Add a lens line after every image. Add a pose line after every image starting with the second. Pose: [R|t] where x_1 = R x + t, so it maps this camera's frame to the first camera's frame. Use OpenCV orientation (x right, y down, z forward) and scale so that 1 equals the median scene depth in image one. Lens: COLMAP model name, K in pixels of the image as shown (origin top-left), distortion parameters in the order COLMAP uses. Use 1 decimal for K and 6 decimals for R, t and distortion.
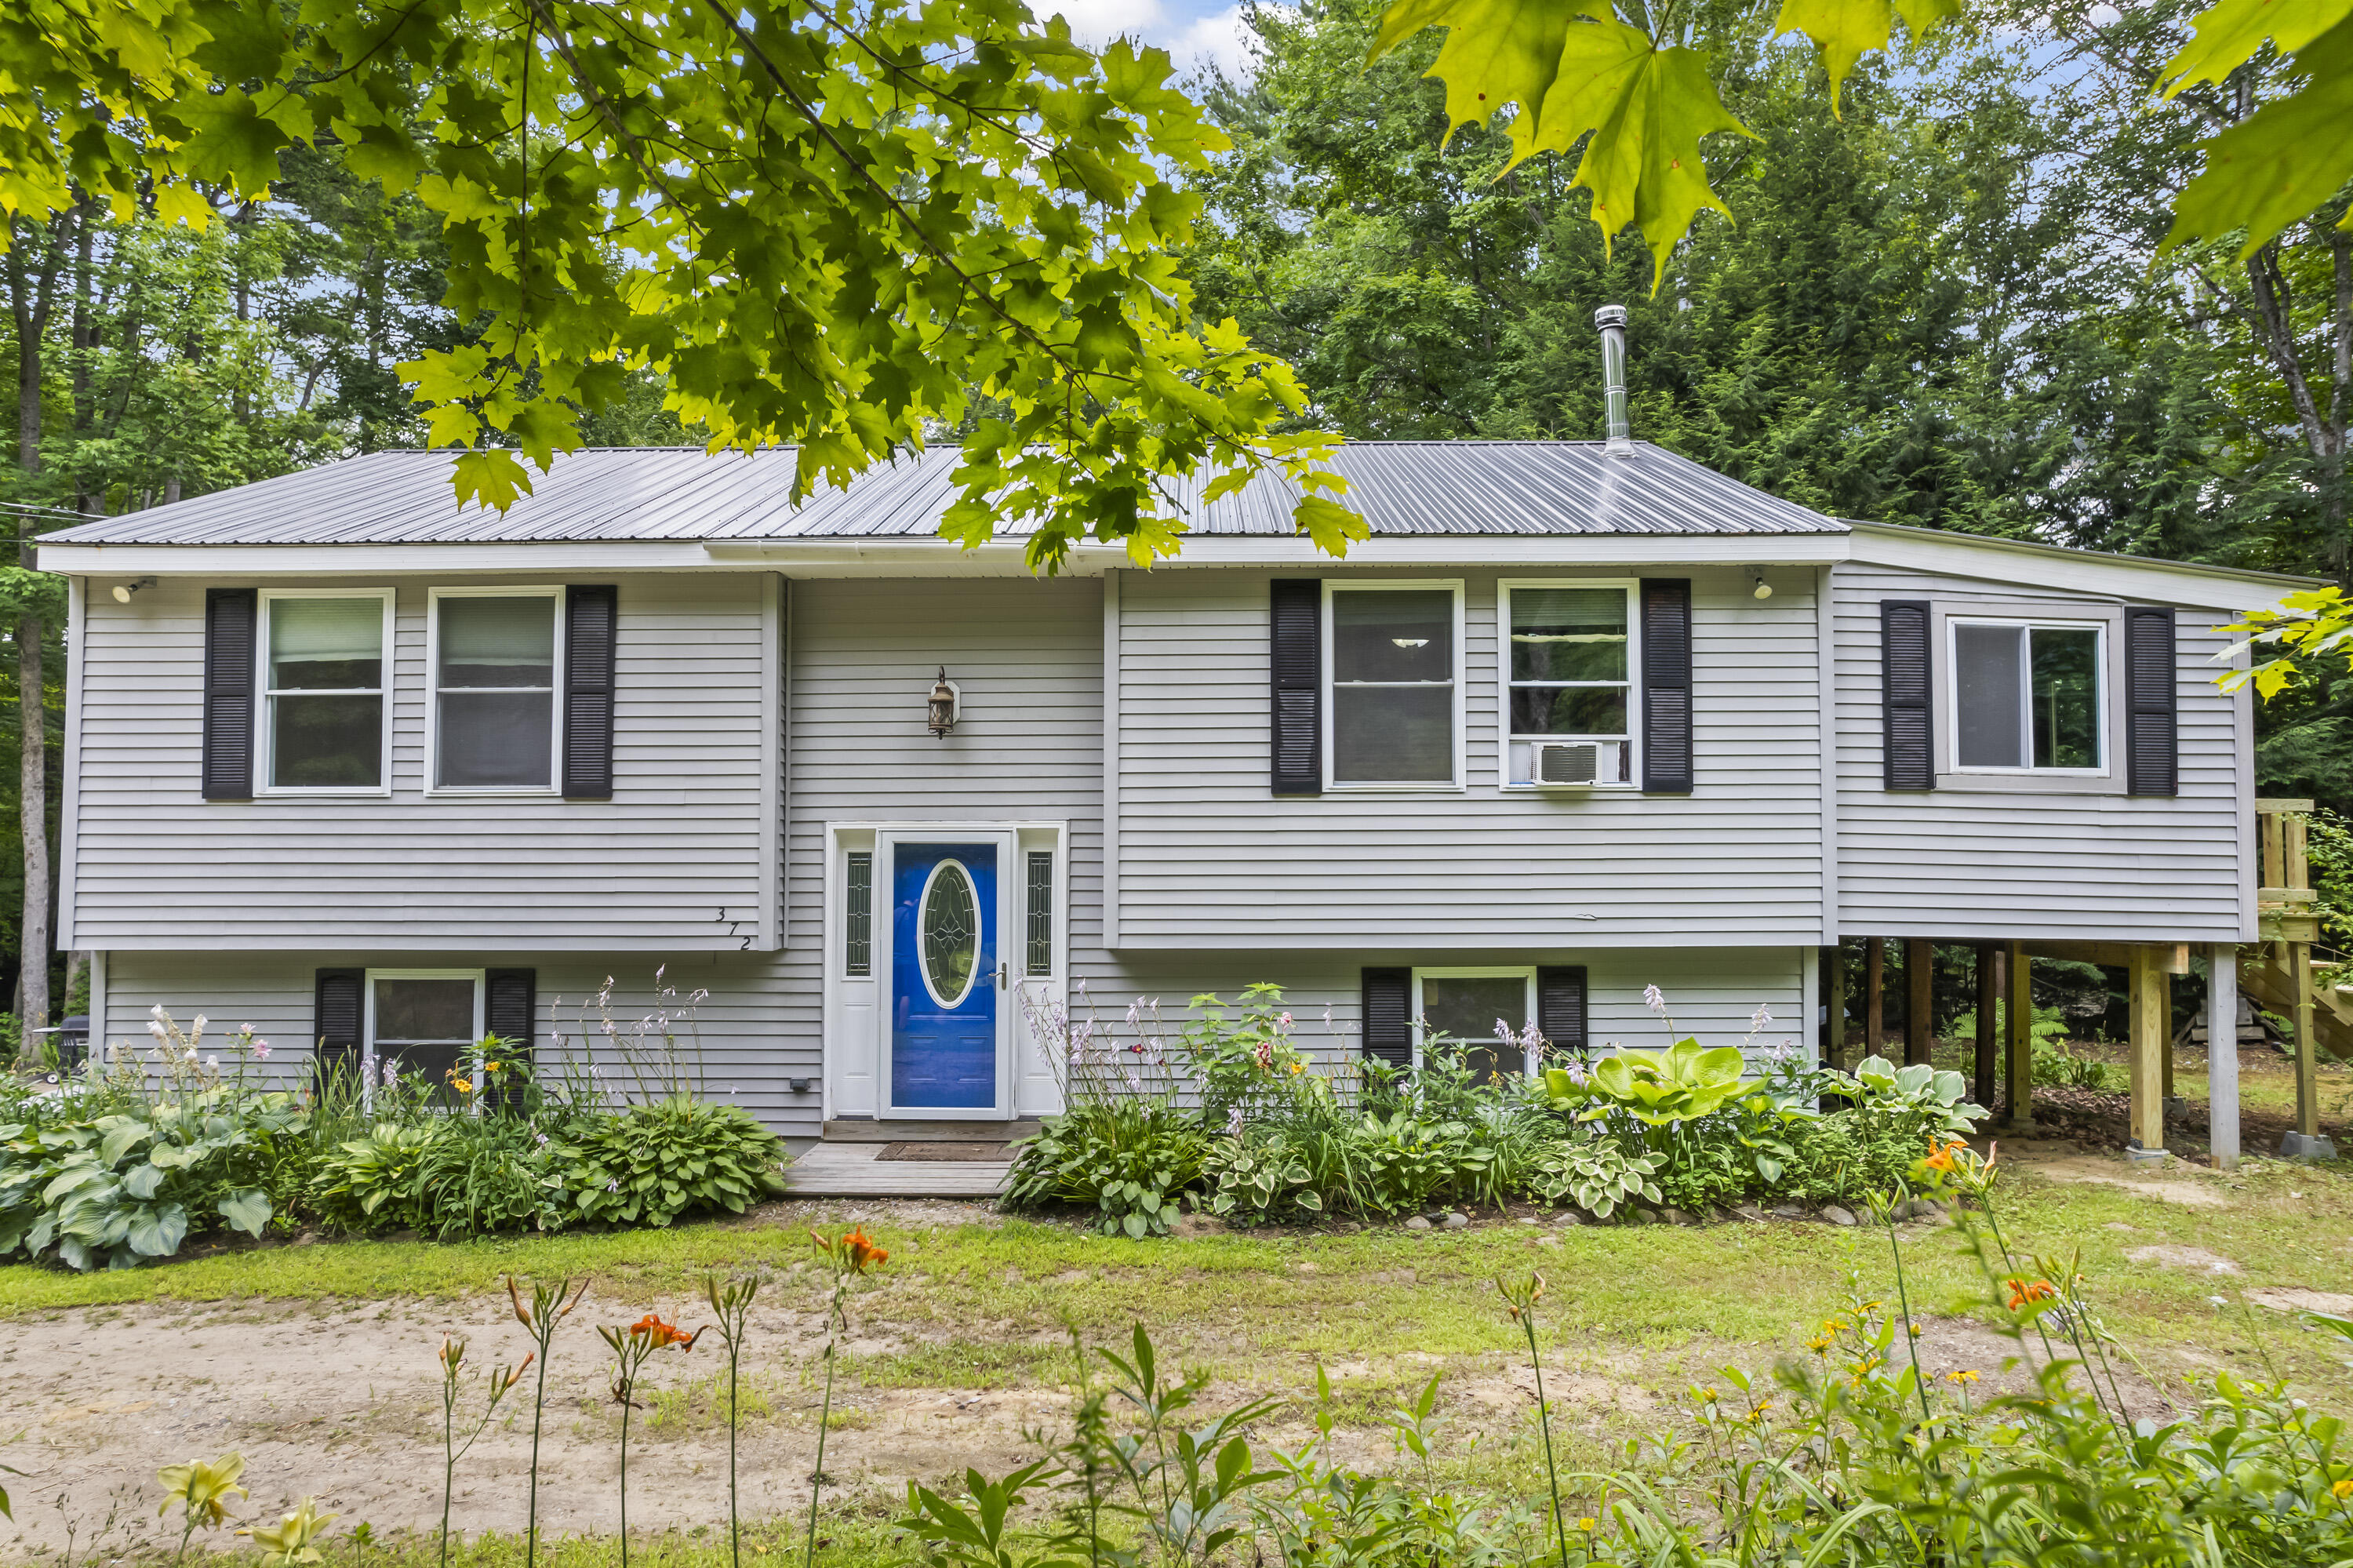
lens RADIAL K [[1557.8, 0, 1173.2], [0, 1557.8, 791.2], [0, 0, 1]] dist [-0.039213, 0.014324]
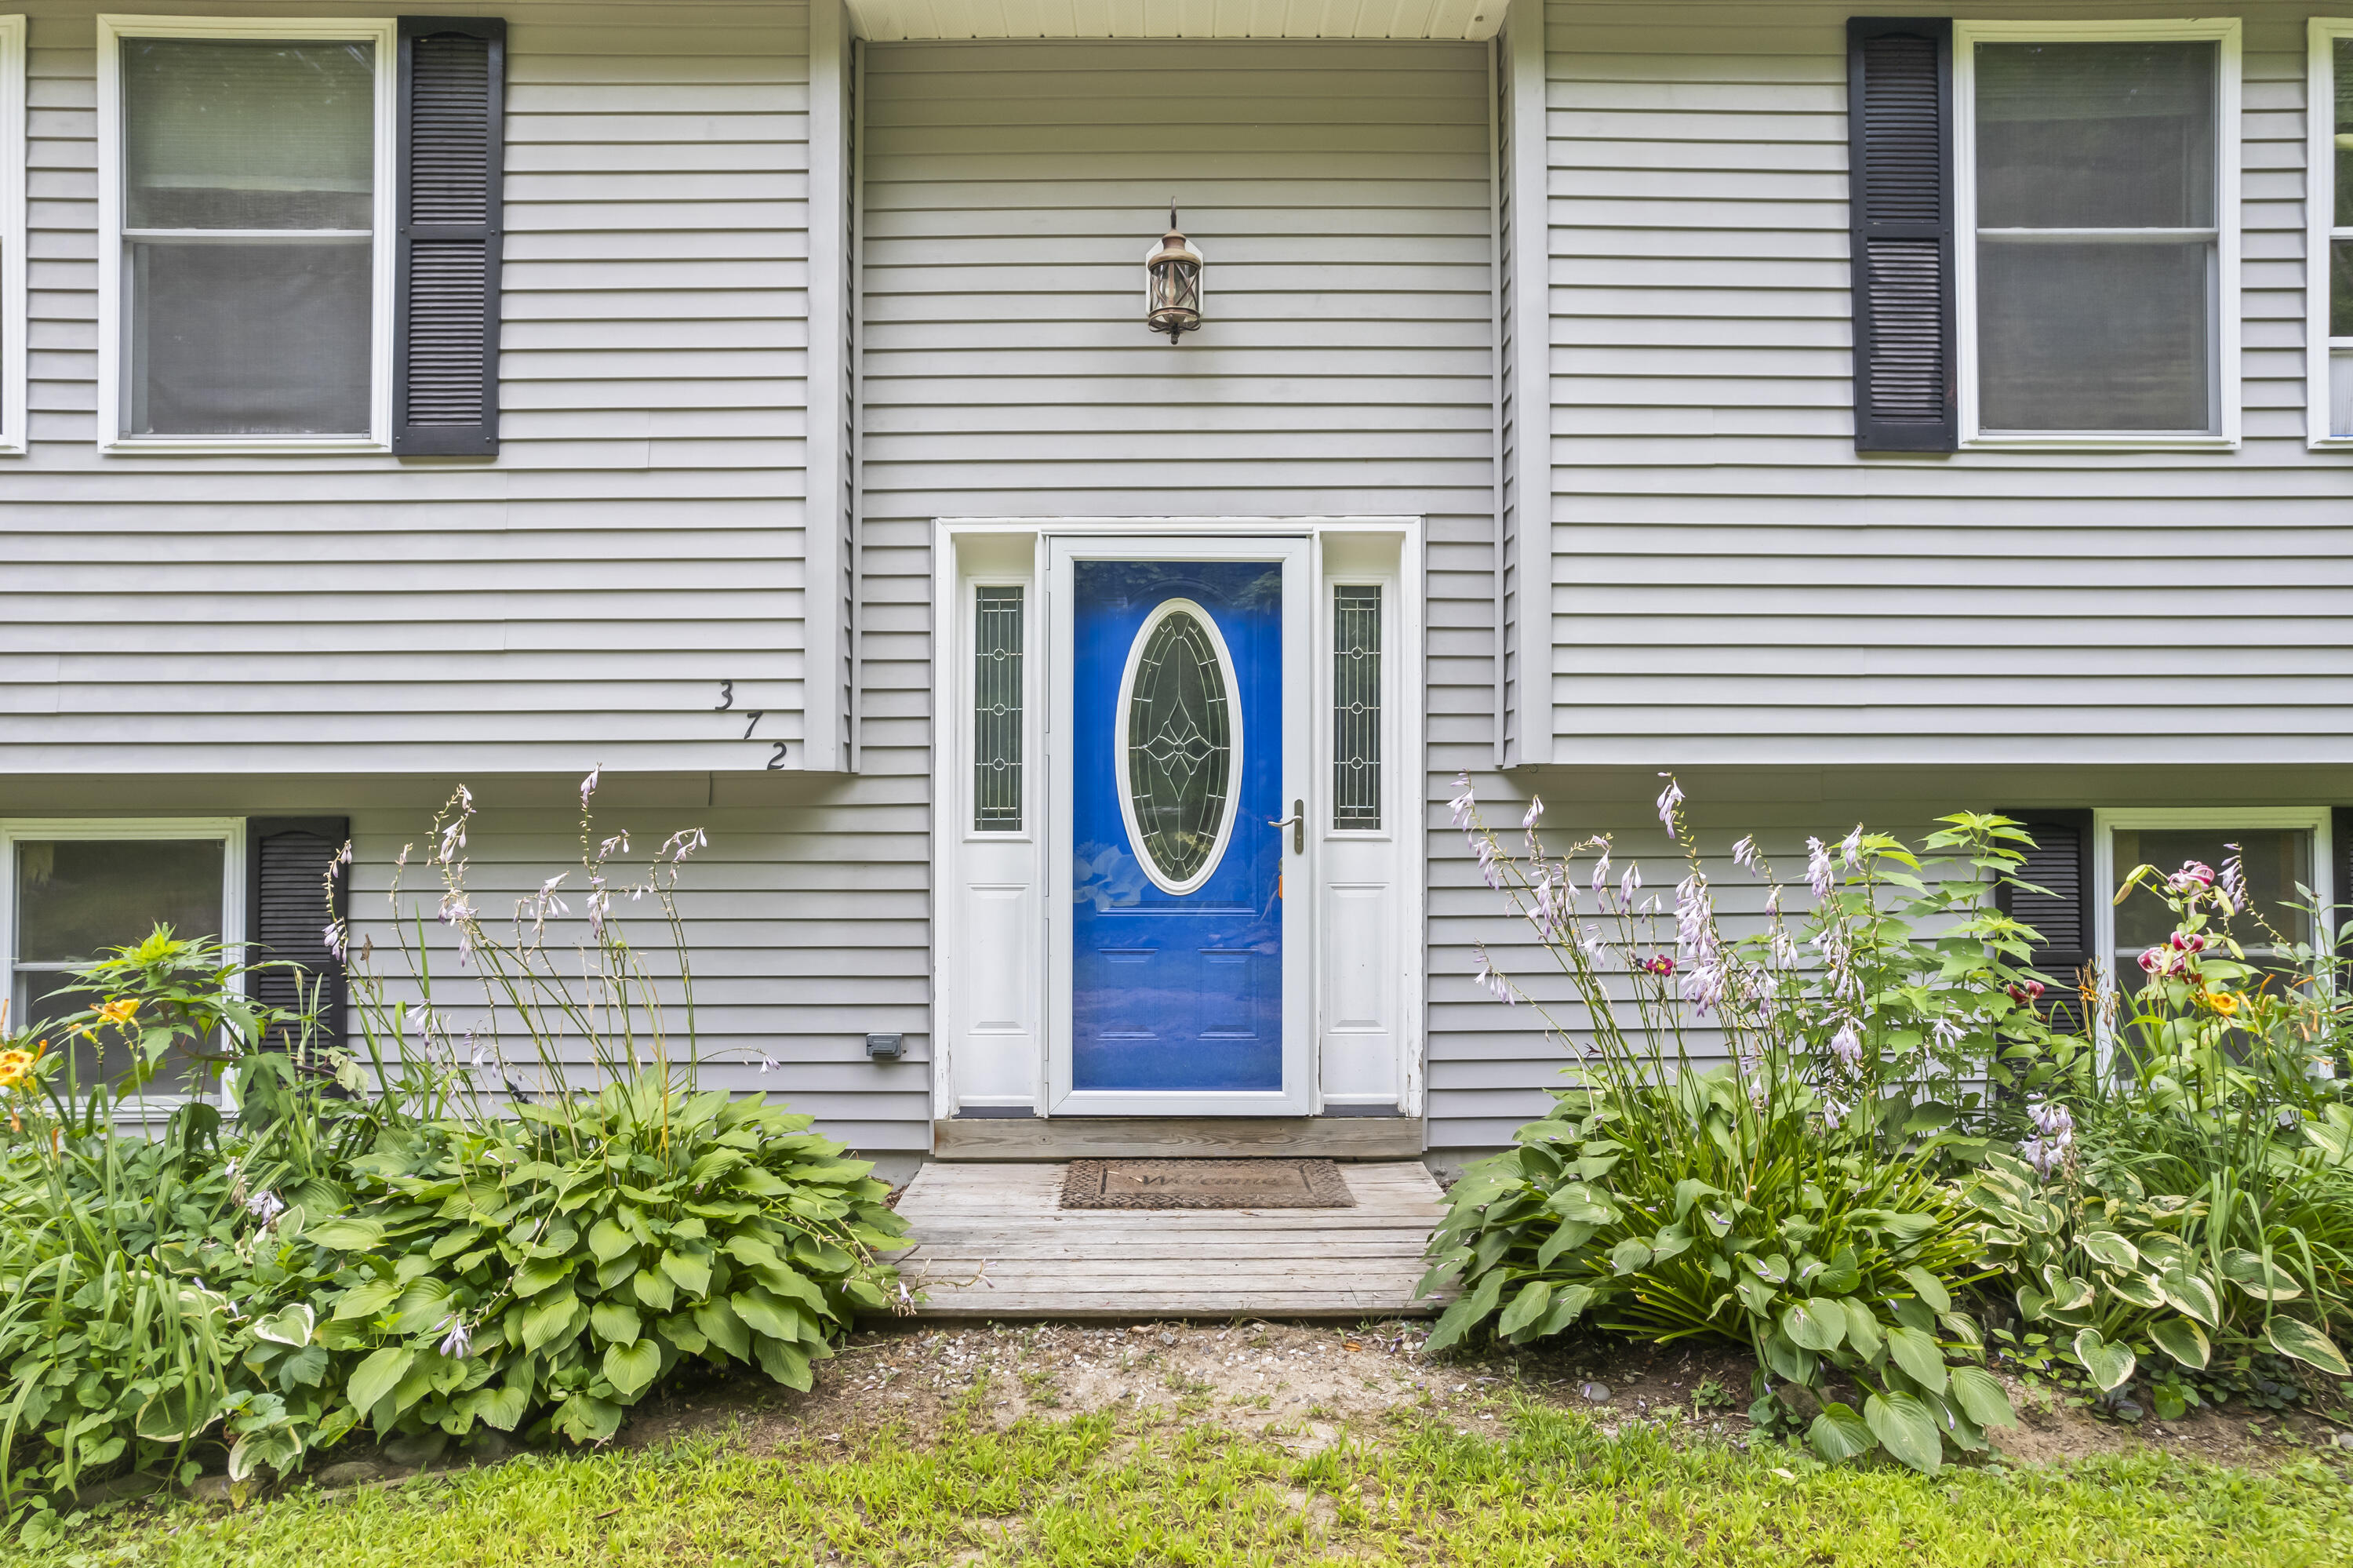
lens RADIAL K [[1557.8, 0, 1182.1], [0, 1557.8, 780.5], [0, 0, 1]] dist [-0.039213, 0.014324]
pose [[0.999687, -0.000130, 0.025013, -0.161783], [-0.000527, 0.999654, 0.026286, 0.092864], [-0.025008, -0.026291, 0.999341, 0.514403]]
